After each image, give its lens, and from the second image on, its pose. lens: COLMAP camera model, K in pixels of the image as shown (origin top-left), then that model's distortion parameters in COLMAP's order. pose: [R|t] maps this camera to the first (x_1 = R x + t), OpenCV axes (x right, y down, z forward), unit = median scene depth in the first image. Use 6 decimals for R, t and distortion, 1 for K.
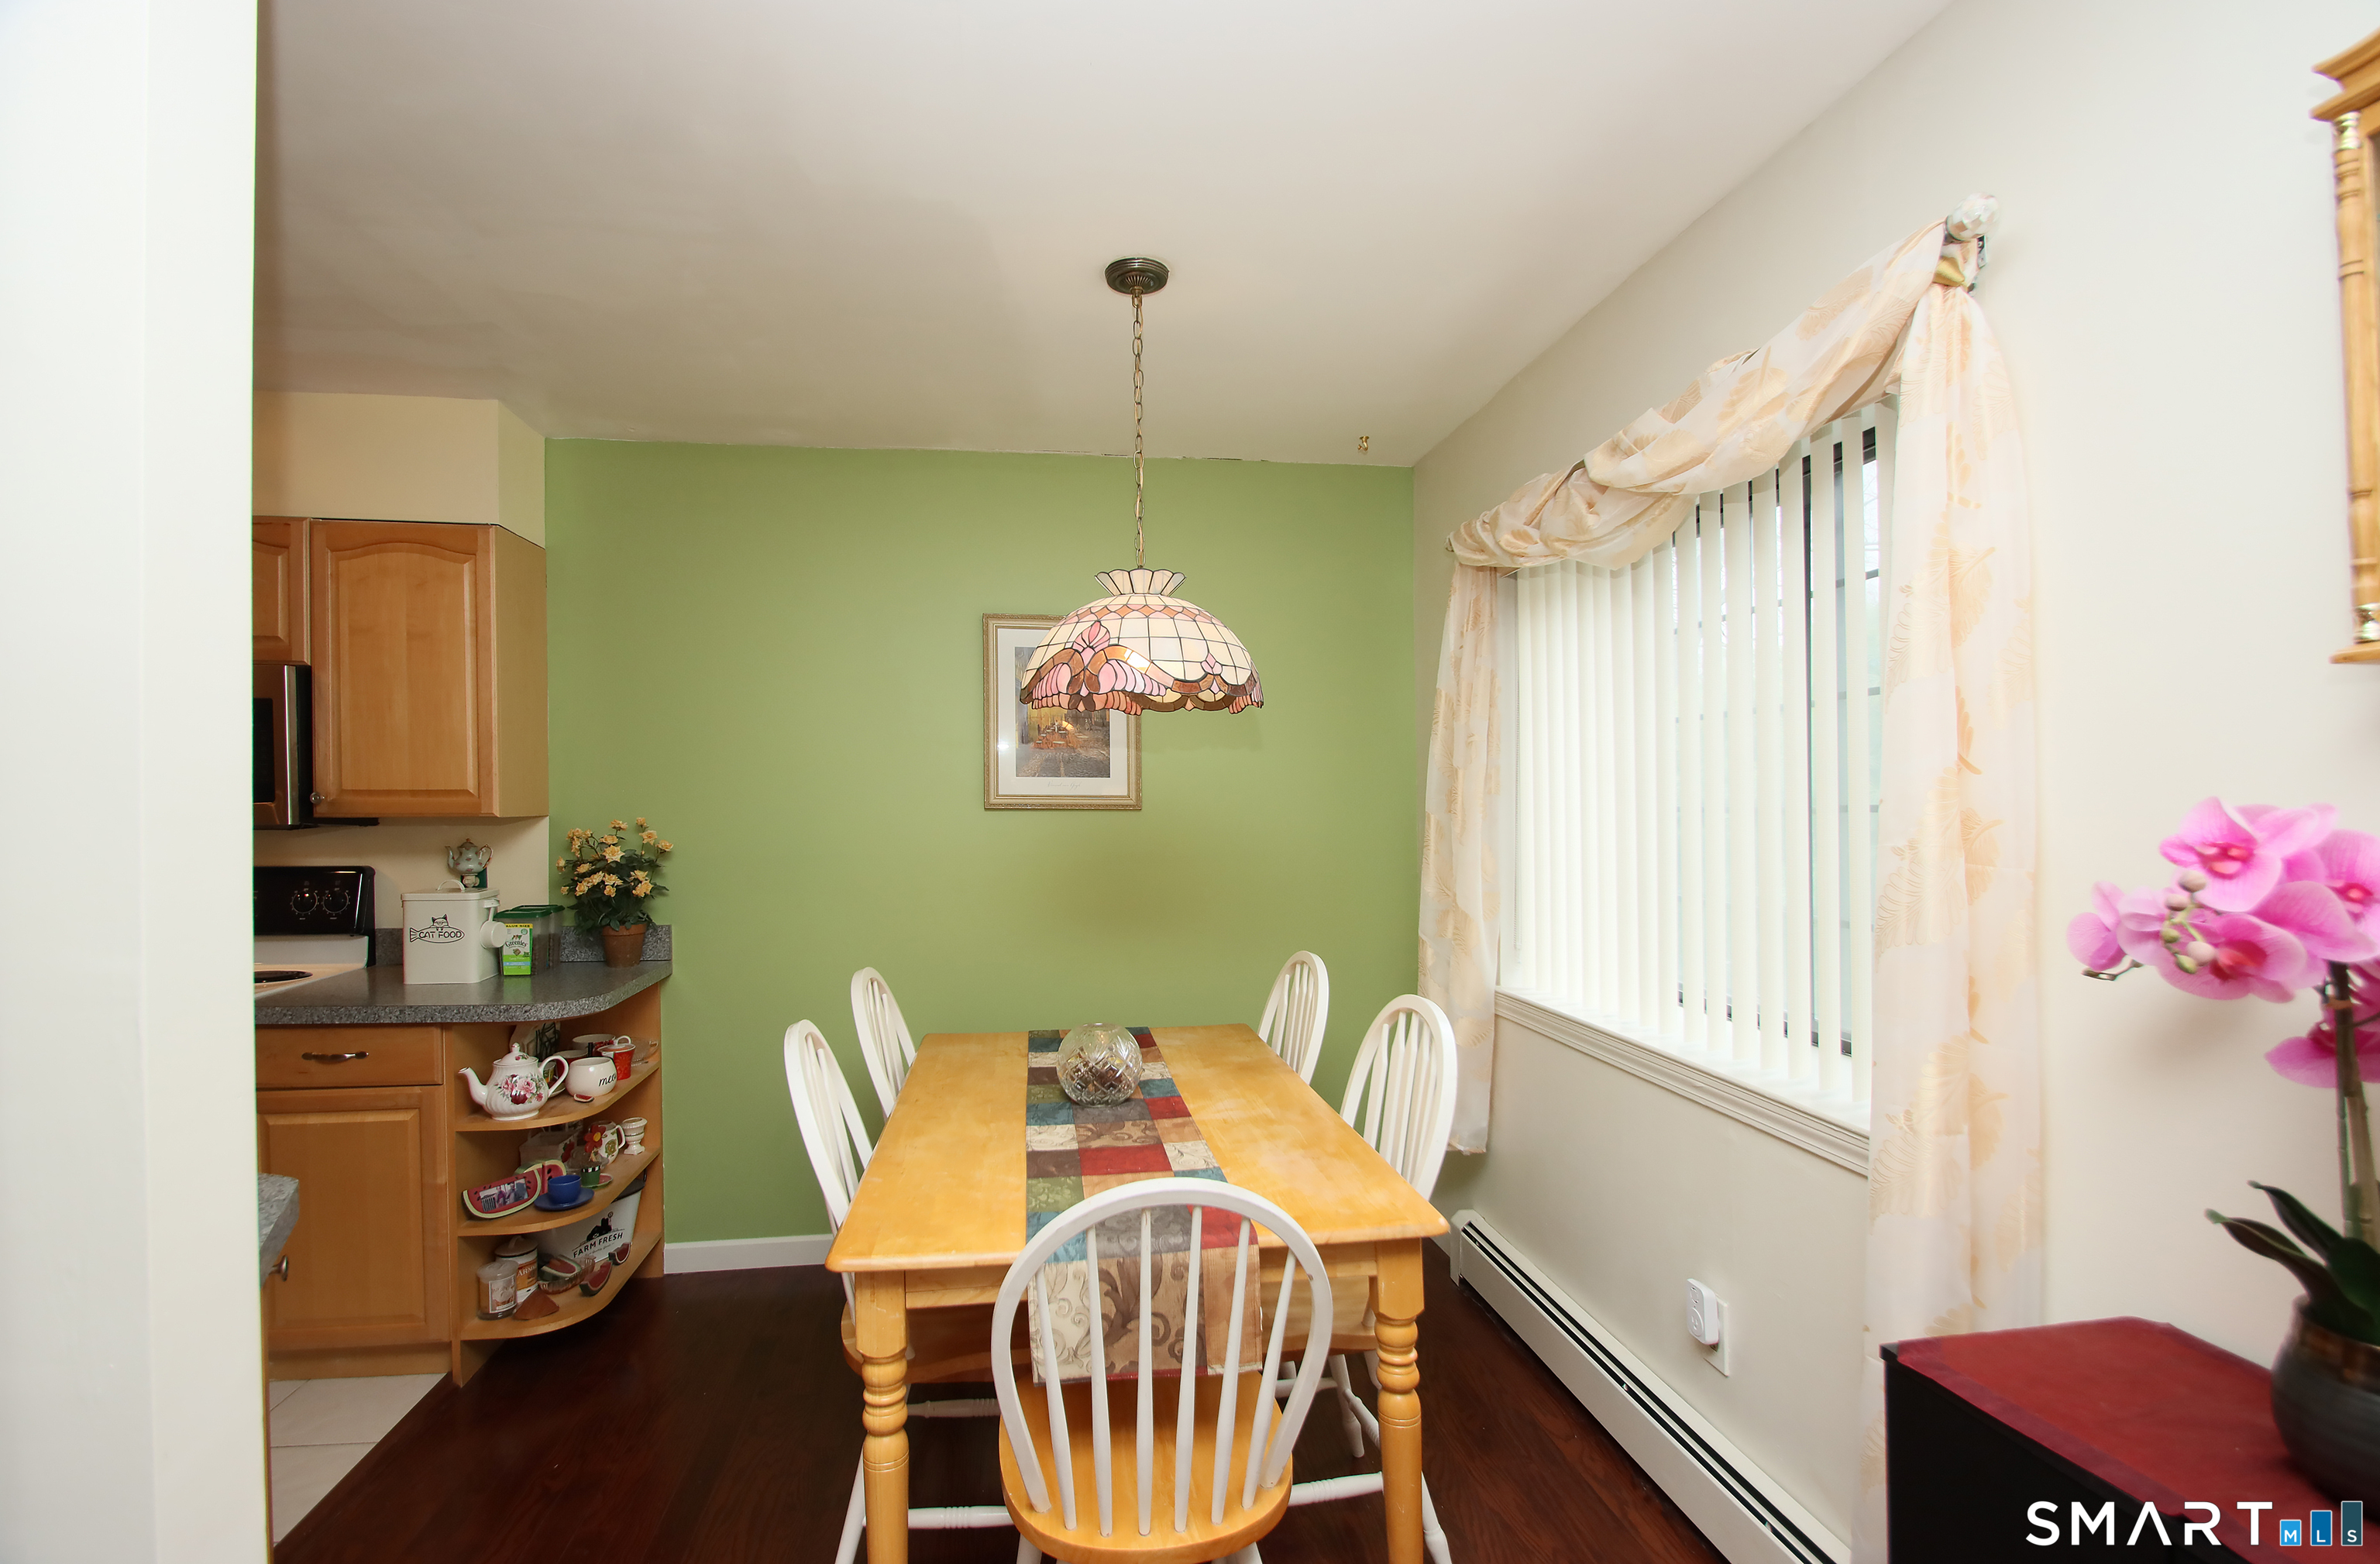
lens RADIAL K [[1134.0, 0, 1110.4], [0, 1134.0, 816.6], [0, 0, 1]] dist [0.030313, -0.033623]
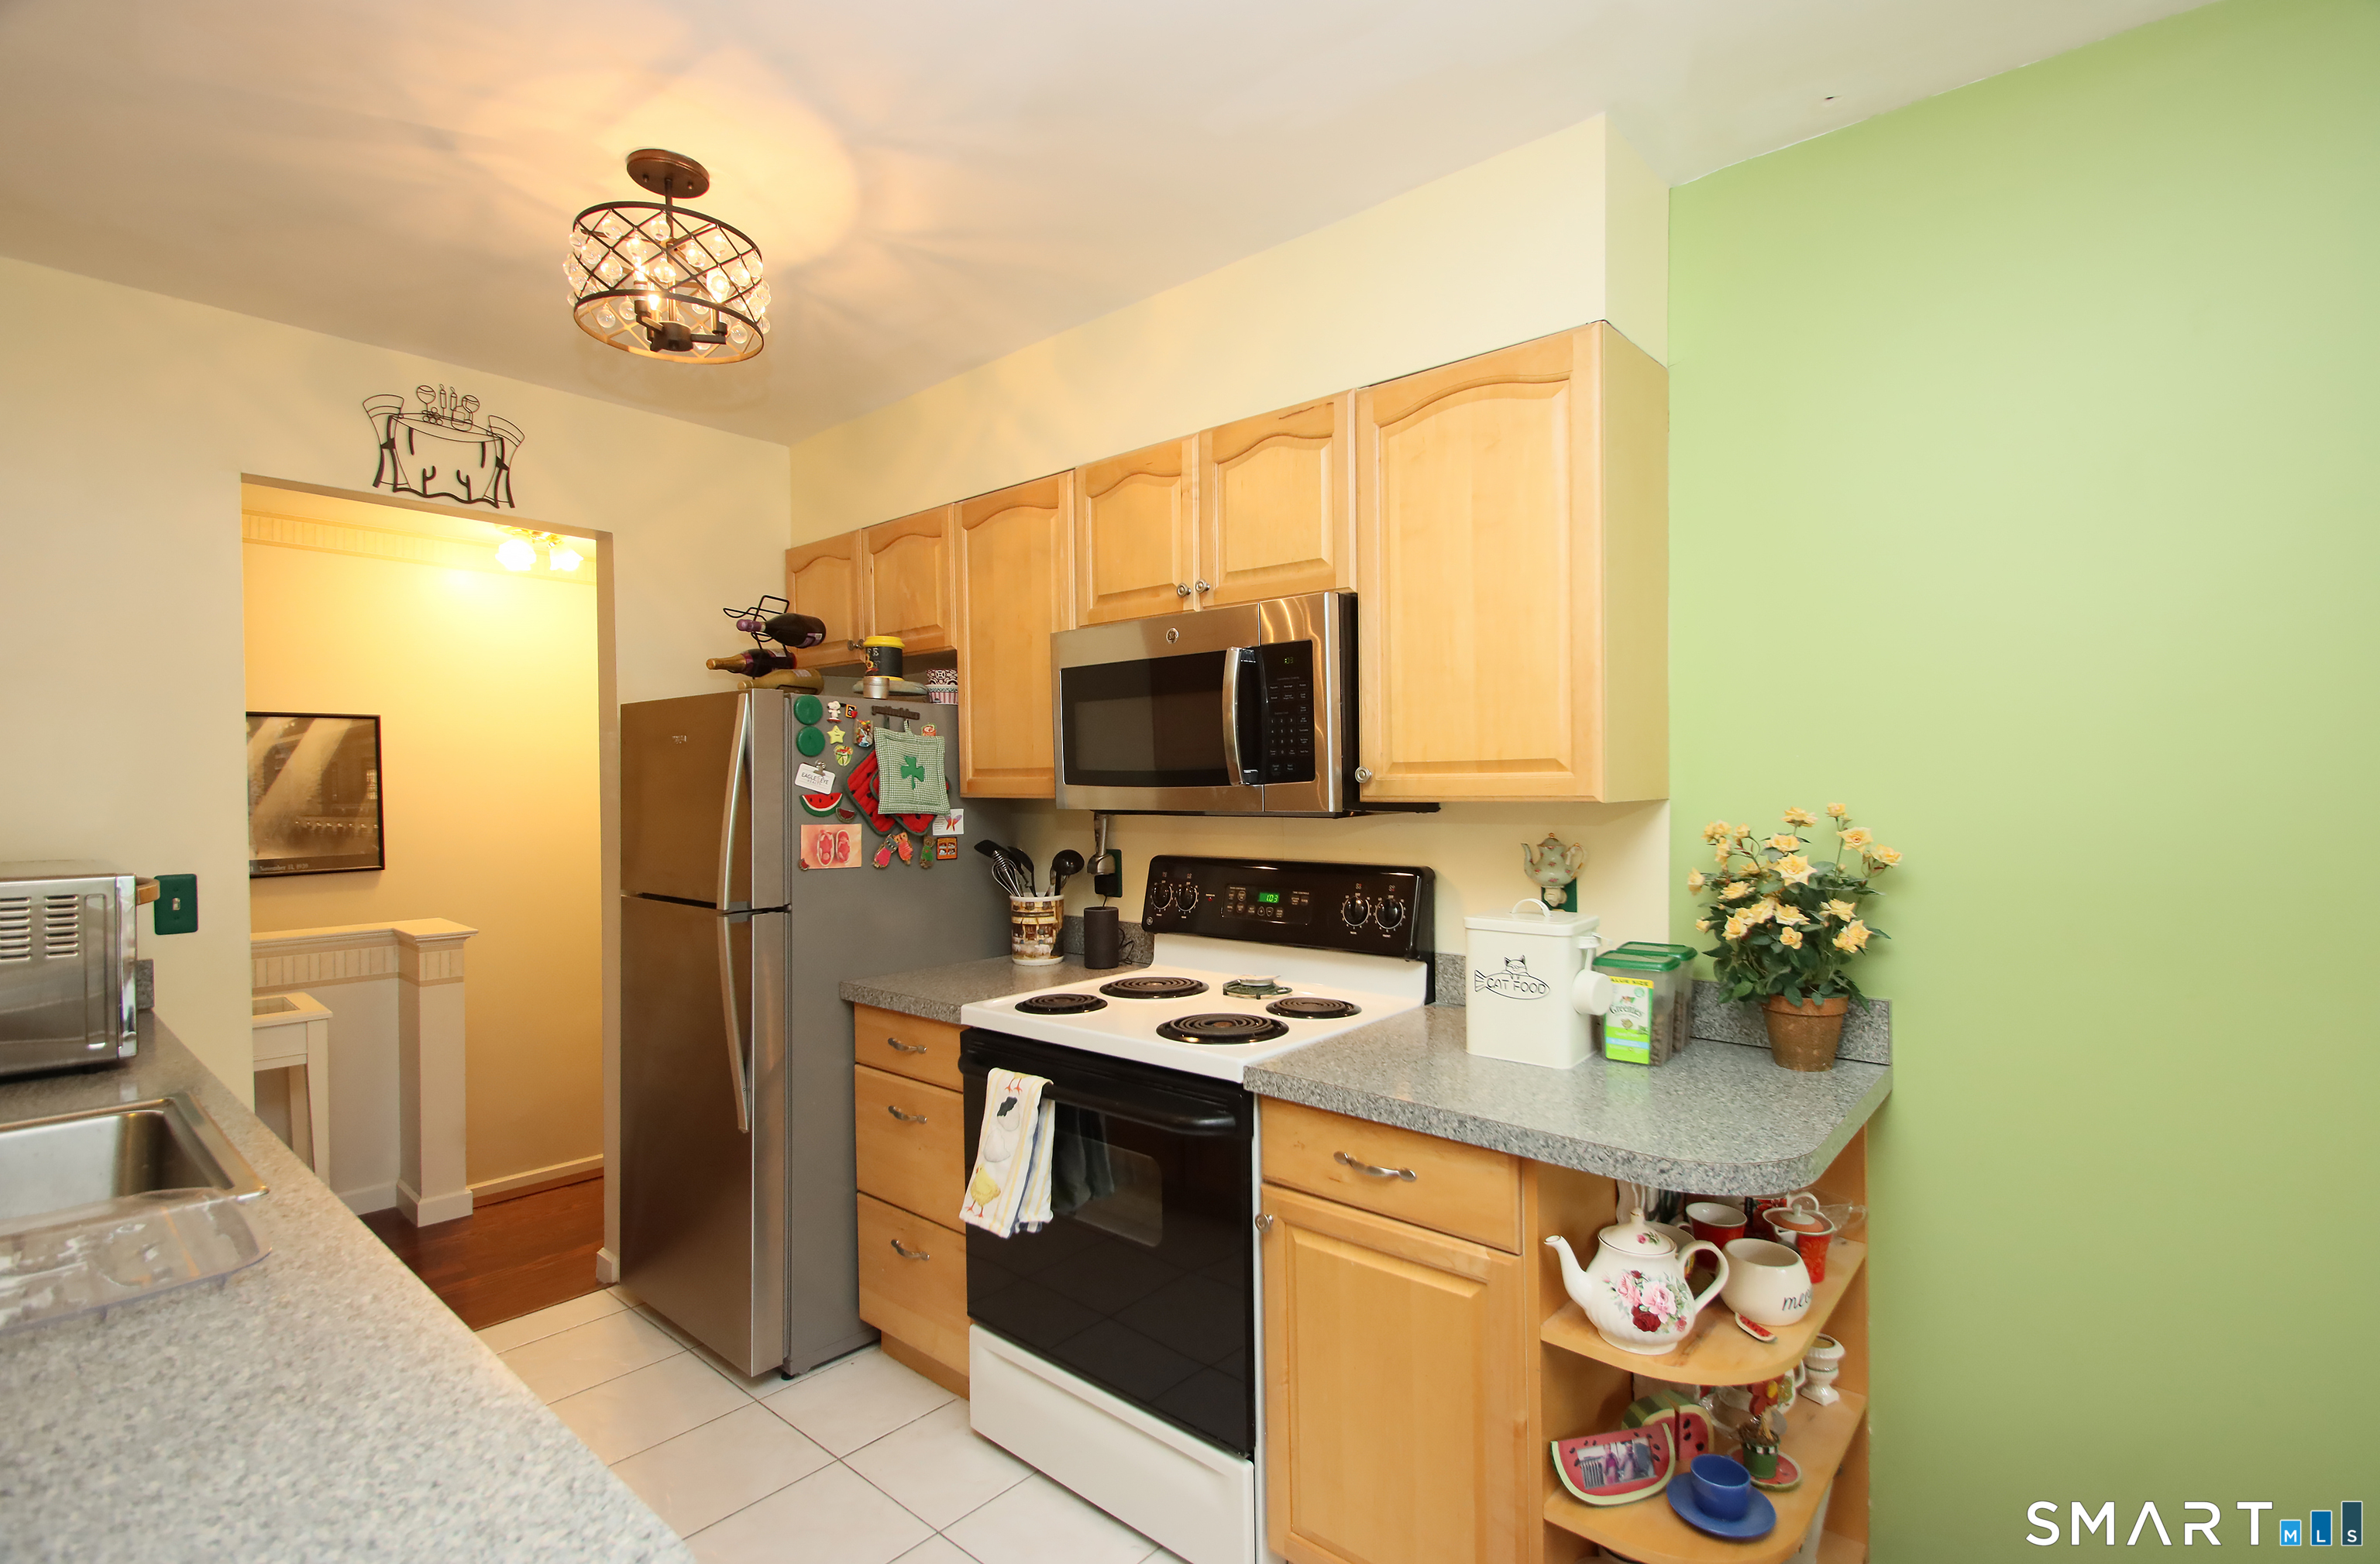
lens RADIAL K [[1099.3, 0, 1200.5], [0, 1099.3, 793.8], [0, 0, 1]] dist [0.008340, -0.015603]
pose [[0.693445, 0.003153, -0.720503, -0.257585], [-0.000752, 0.999993, 0.003652, -0.006511], [0.720510, -0.001991, 0.693442, 0.431230]]
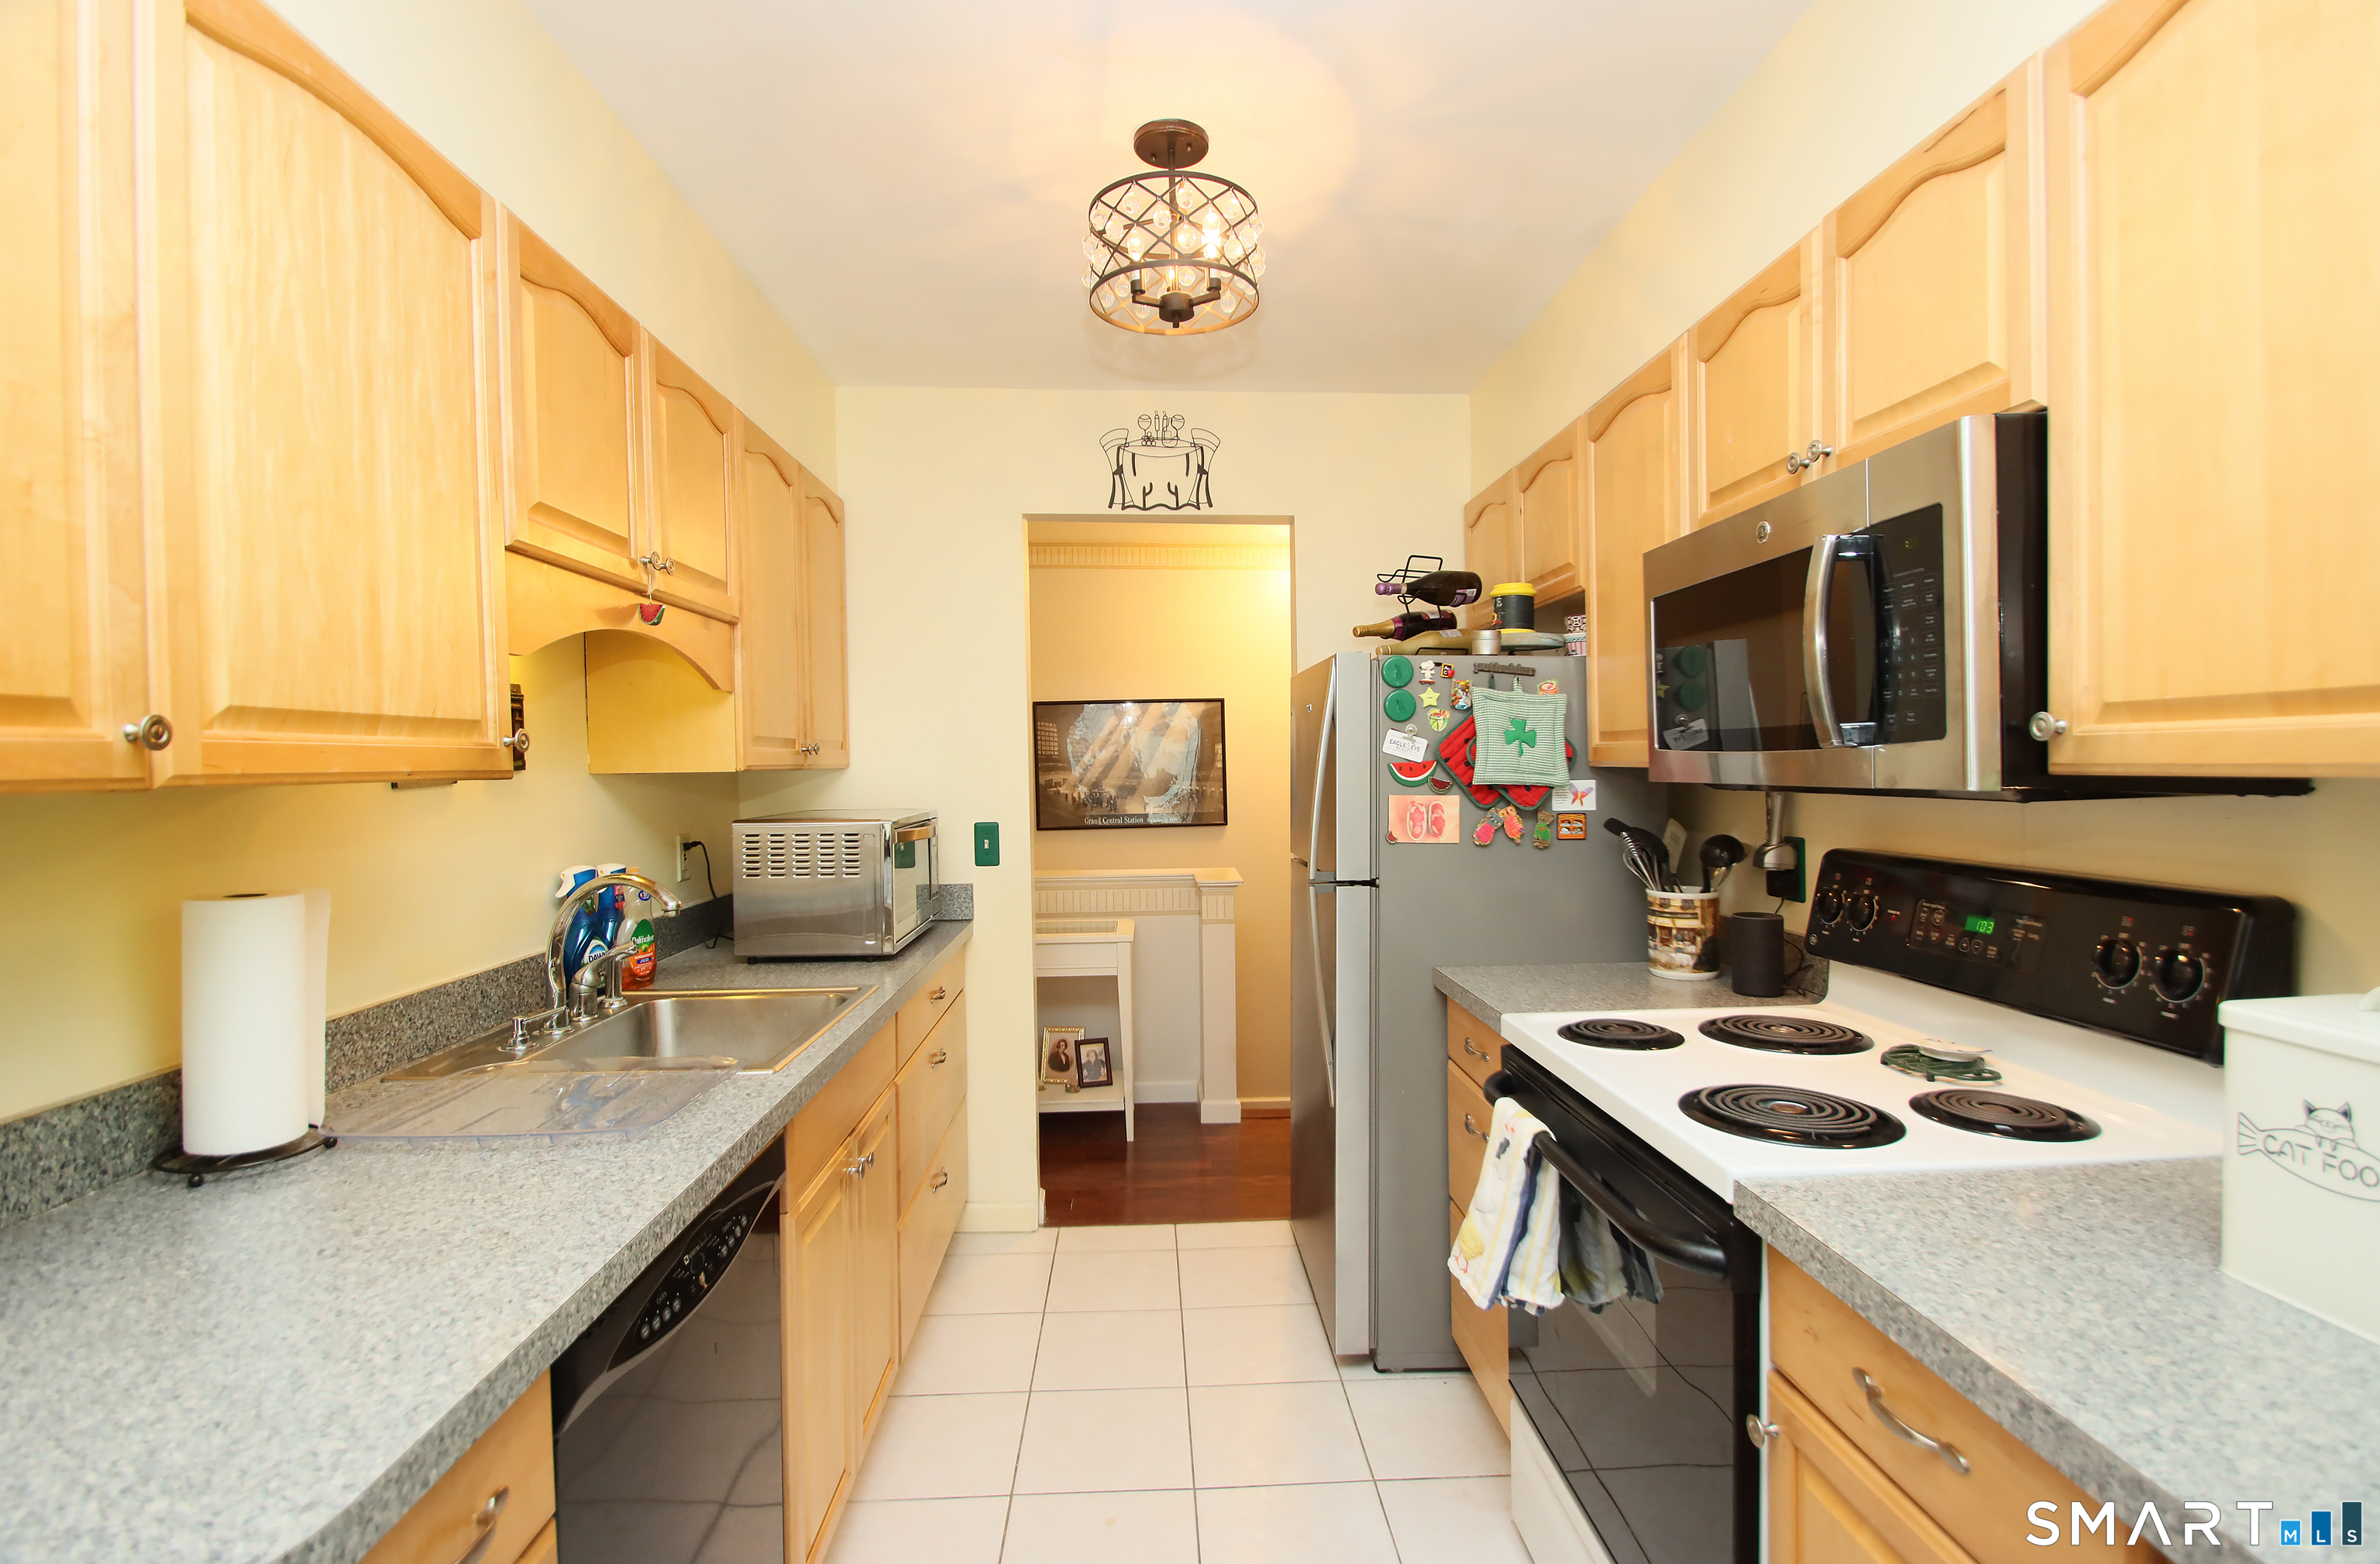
lens RADIAL K [[1099.3, 0, 1200.5], [0, 1099.3, 793.8], [0, 0, 1]] dist [0.008340, -0.015603]
pose [[-0.037500, 0.030788, -0.998822, -0.280893], [0.002231, 0.999525, 0.030726, -0.004923], [0.999294, -0.001076, -0.037551, 0.688971]]
